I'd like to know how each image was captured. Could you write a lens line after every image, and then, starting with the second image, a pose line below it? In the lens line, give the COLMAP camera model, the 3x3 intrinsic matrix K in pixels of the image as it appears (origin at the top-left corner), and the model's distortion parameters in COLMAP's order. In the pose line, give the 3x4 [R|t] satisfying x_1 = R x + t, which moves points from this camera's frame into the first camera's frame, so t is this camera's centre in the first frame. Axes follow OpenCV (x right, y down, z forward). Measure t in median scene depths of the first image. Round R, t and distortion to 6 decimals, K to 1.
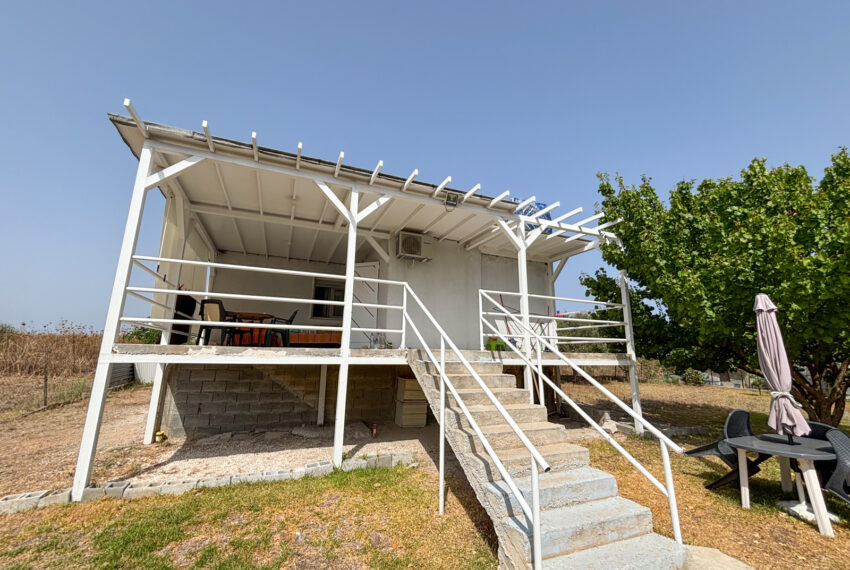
lens RADIAL K [[344.9, 0, 425.0], [0, 344.9, 285.0], [0, 0, 1]] dist [0.001612, -0.000642]
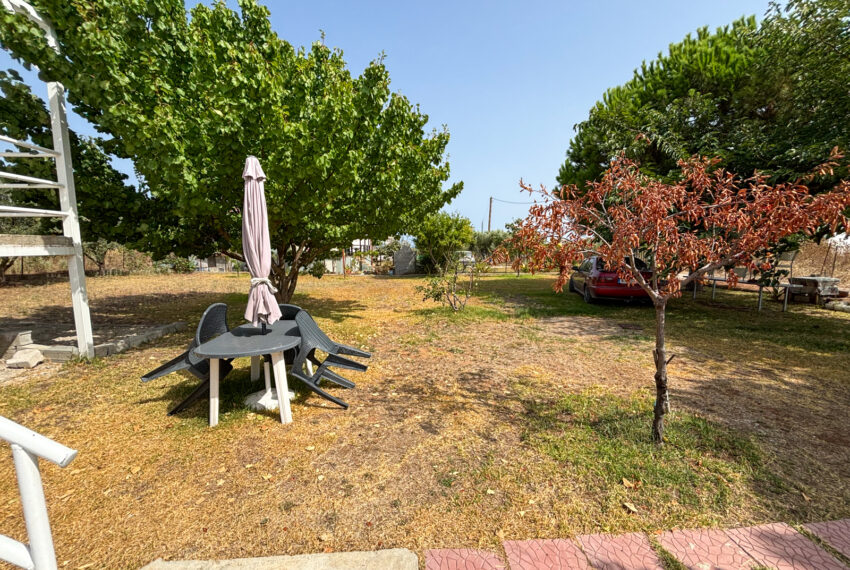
lens RADIAL K [[344.9, 0, 425.0], [0, 344.9, 285.0], [0, 0, 1]] dist [0.001612, -0.000642]
pose [[0.316336, -0.118679, 0.941194, 0.277796], [-0.181400, 0.966268, 0.182810, 0.076673], [-0.931142, -0.228562, 0.284137, 0.293393]]
